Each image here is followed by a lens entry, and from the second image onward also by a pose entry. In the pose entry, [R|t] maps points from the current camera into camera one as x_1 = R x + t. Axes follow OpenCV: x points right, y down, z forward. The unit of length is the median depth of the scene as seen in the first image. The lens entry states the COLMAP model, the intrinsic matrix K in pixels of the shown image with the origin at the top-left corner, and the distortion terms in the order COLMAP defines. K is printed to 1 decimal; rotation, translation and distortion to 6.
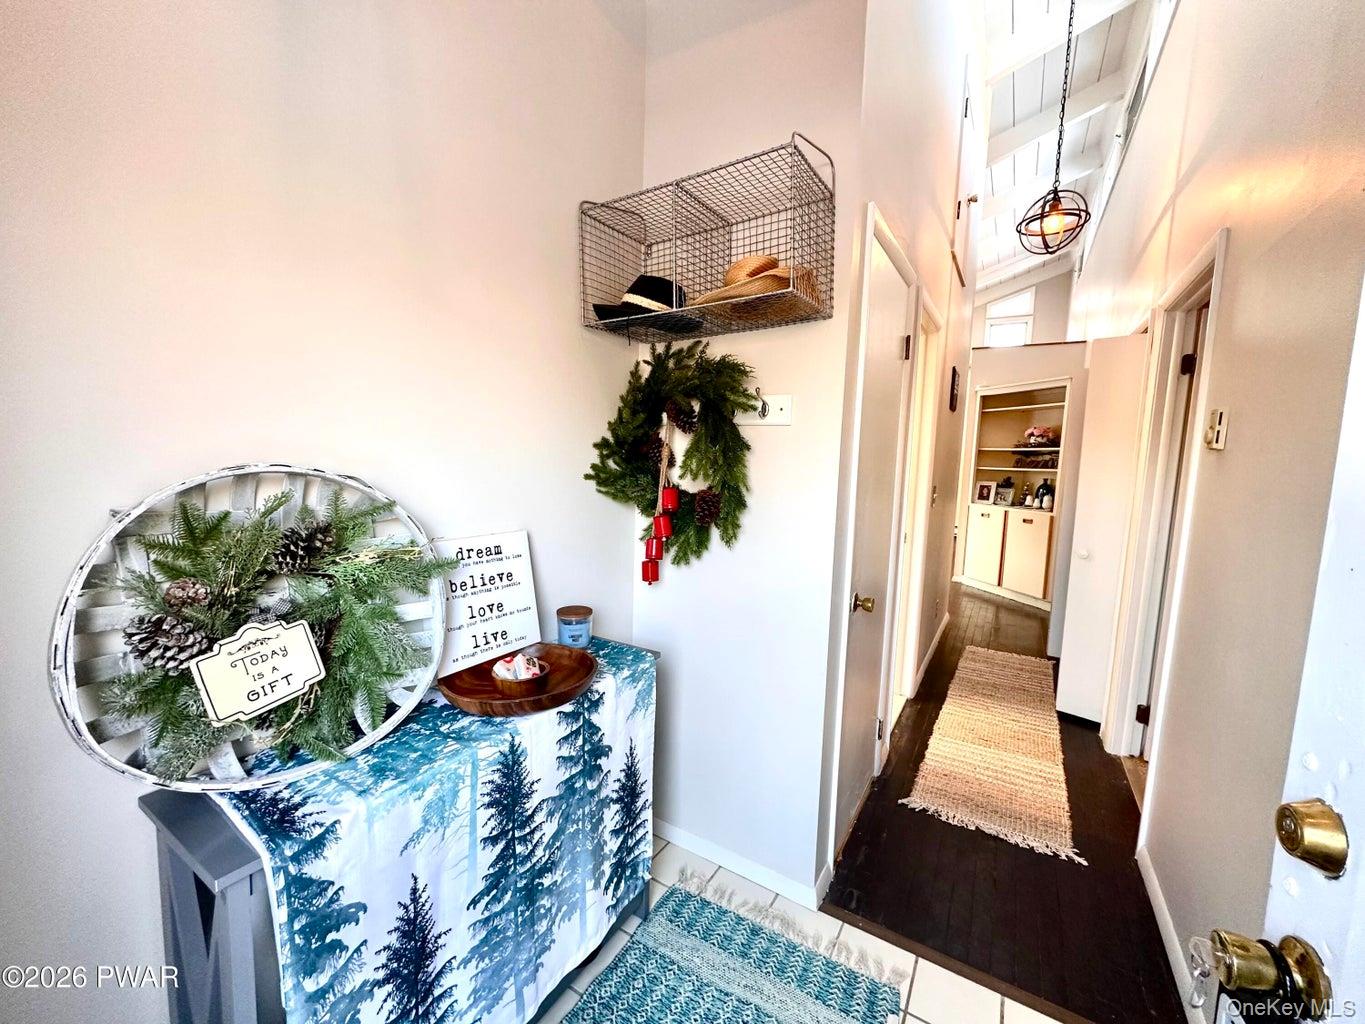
lens RADIAL K [[552.4, 0, 680.9], [0, 552.4, 509.5], [0, 0, 1]] dist [-0.001081, 0.000095]
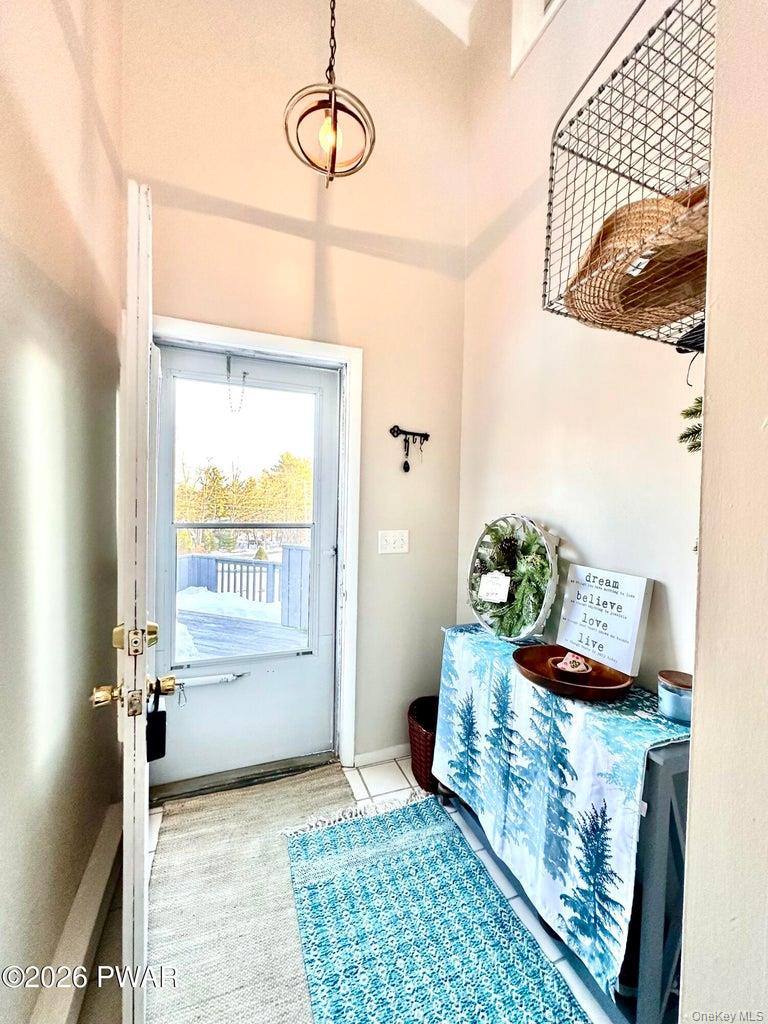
lens RADIAL K [[411.0, 0, 383.8], [0, 411.0, 515.1], [0, 0, 1]] dist [-0.000005, 0.000022]
pose [[-0.601947, -0.019994, -0.798285, 0.813026], [-0.124033, 0.989895, 0.068734, -0.092385], [0.788844, 0.140388, -0.598344, 1.184372]]
